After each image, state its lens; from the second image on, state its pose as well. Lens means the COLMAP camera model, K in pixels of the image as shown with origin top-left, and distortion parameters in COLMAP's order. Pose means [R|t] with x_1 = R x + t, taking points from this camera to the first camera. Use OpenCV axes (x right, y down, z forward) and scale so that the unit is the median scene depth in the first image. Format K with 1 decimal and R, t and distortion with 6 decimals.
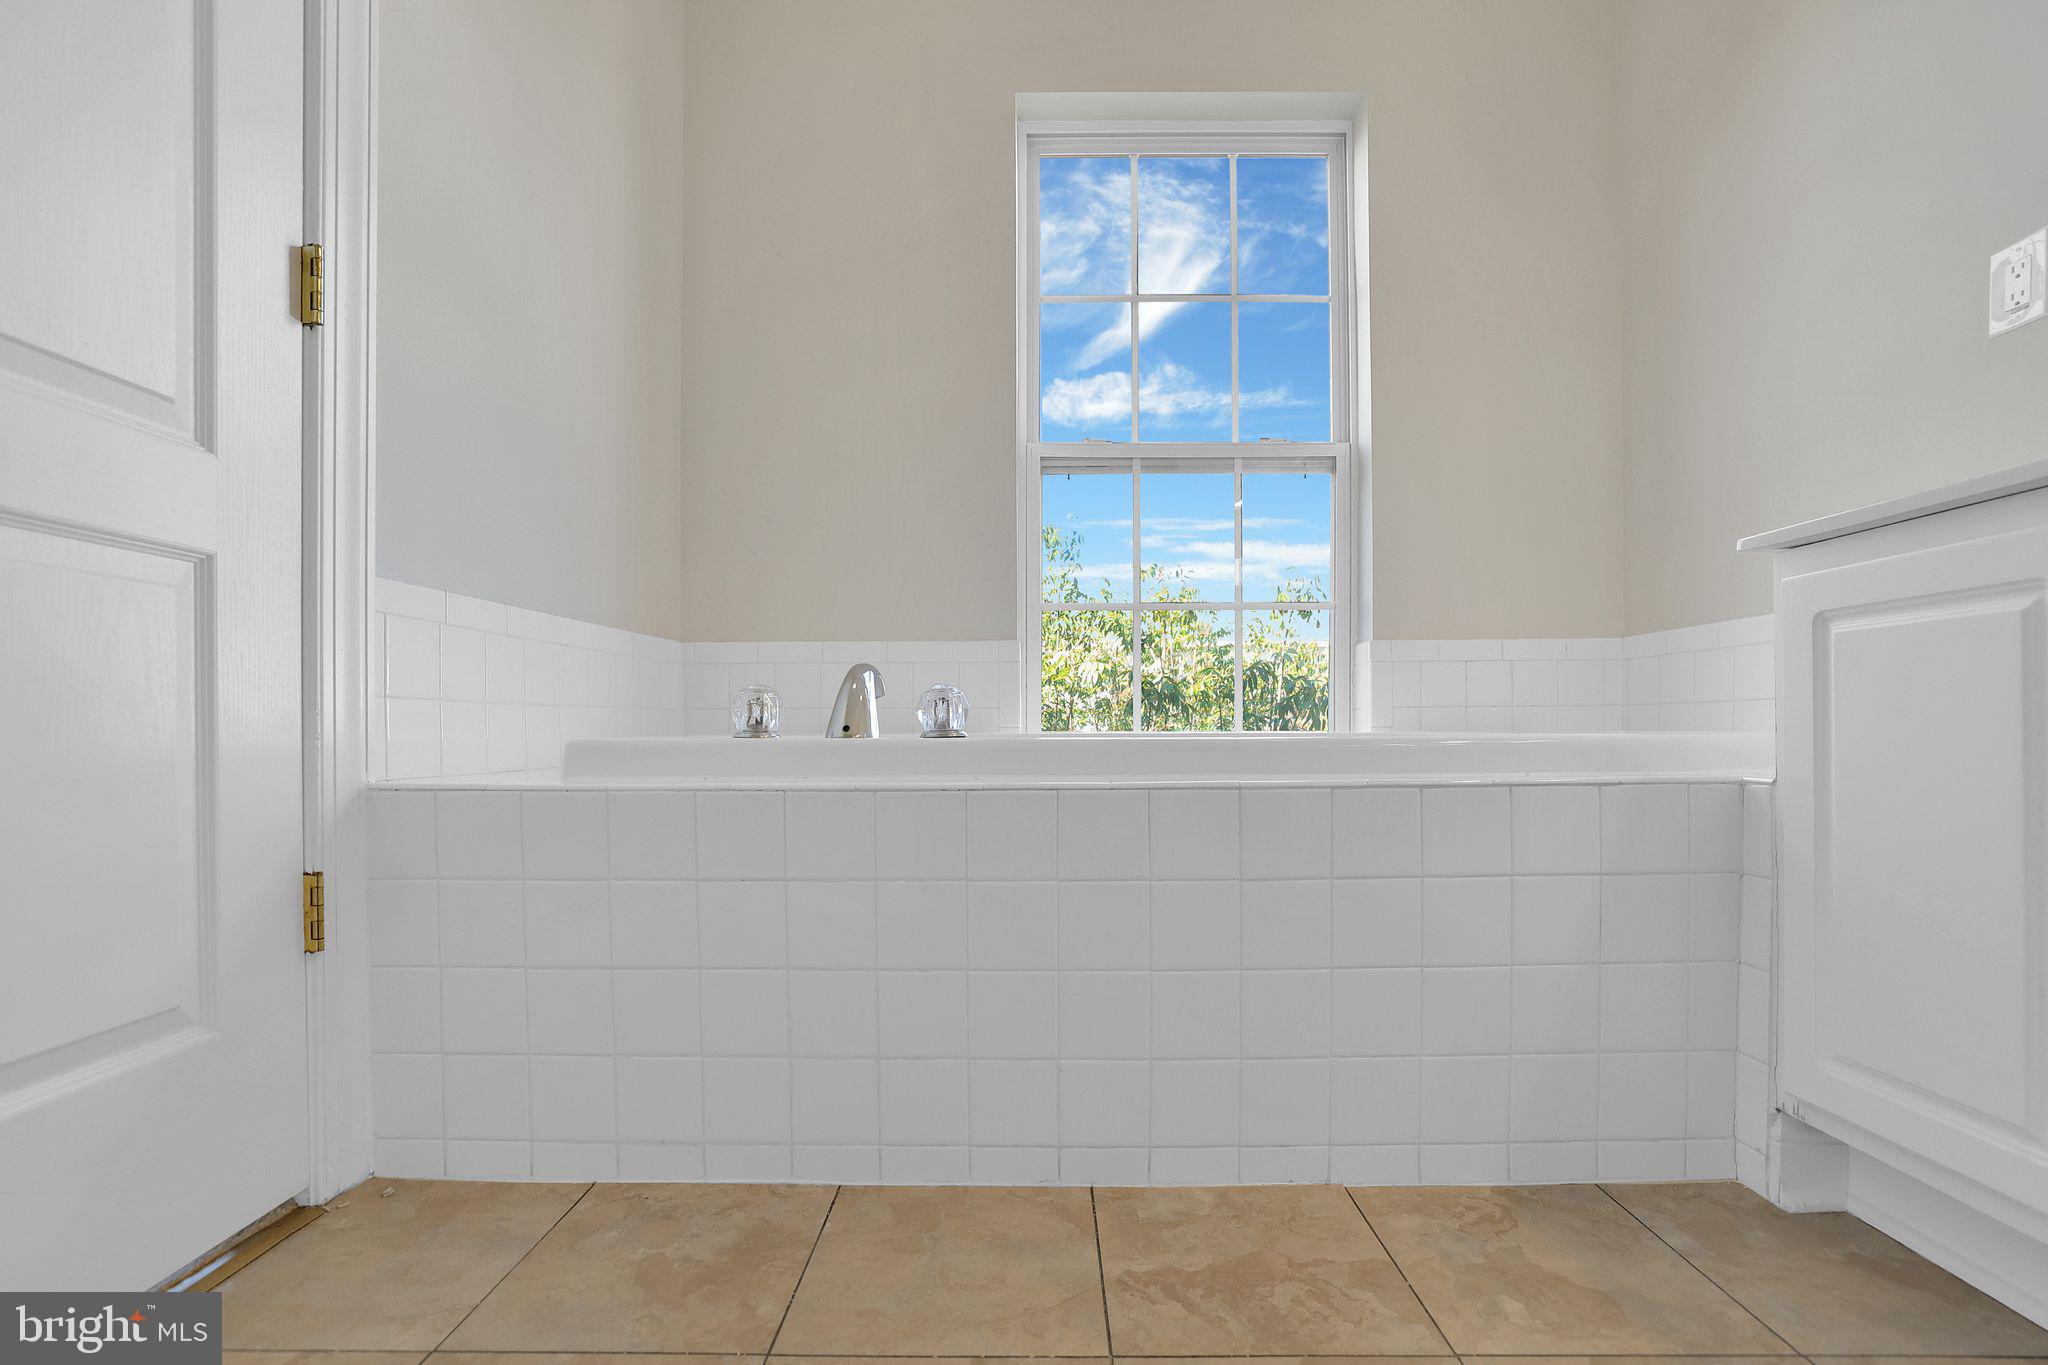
lens RADIAL K [[932.7, 0, 1030.3], [0, 932.7, 672.5], [0, 0, 1]] dist [-0.045091, 0.019086]
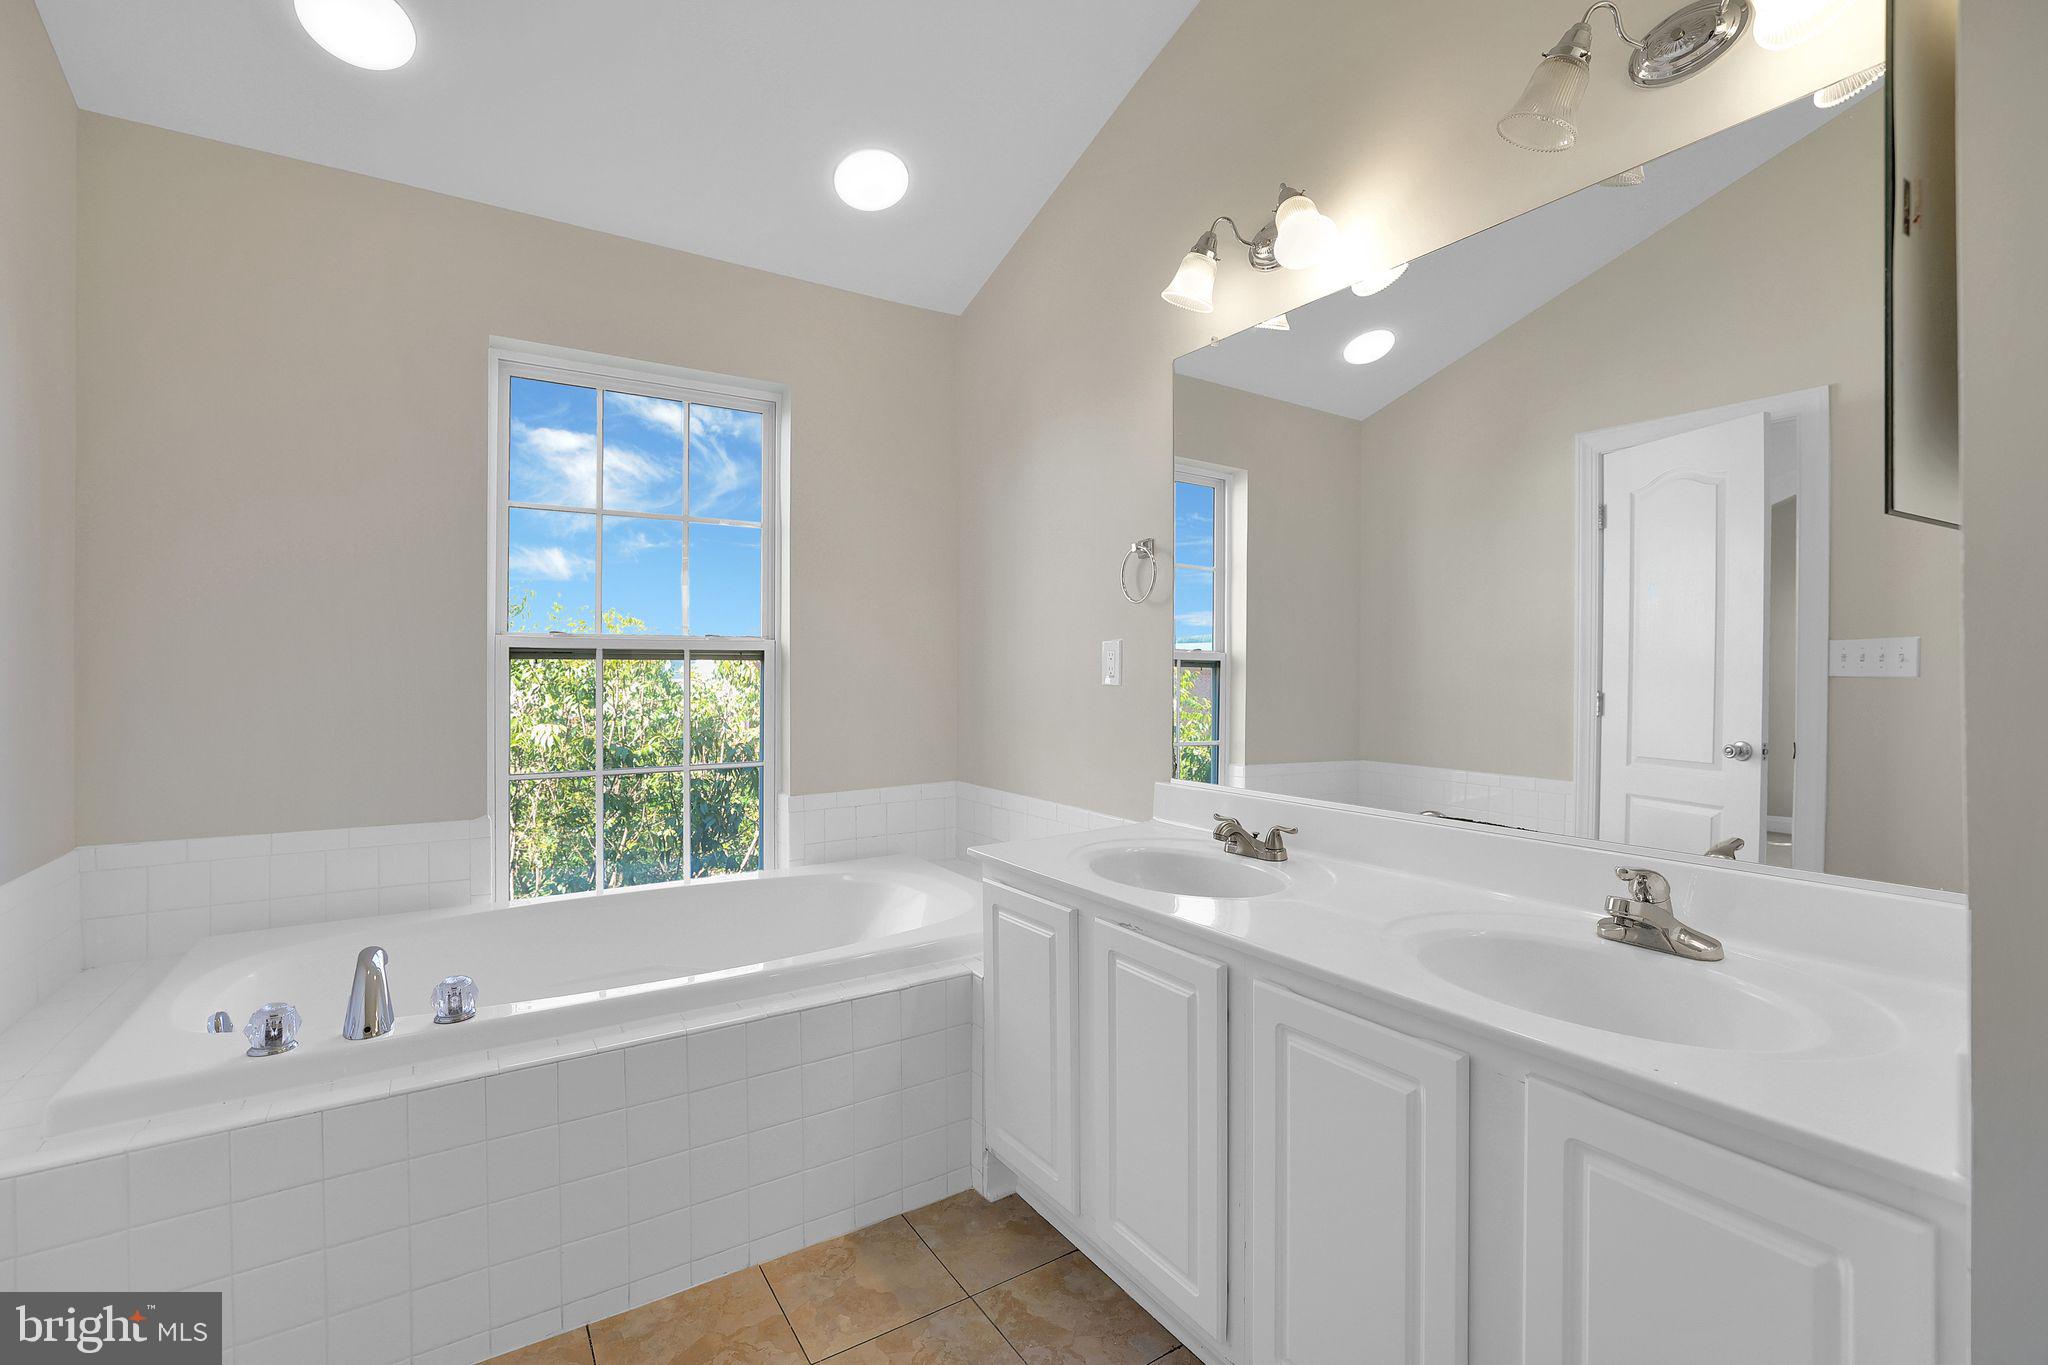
lens RADIAL K [[858.0, 0, 995.2], [0, 858.0, 676.5], [0, 0, 1]] dist [-0.039958, 0.013482]
pose [[0.845084, 0.000570, 0.534634, -0.101832], [-0.001030, 0.999999, 0.000561, -0.494307], [-0.534633, -0.001025, 0.845084, -0.489466]]
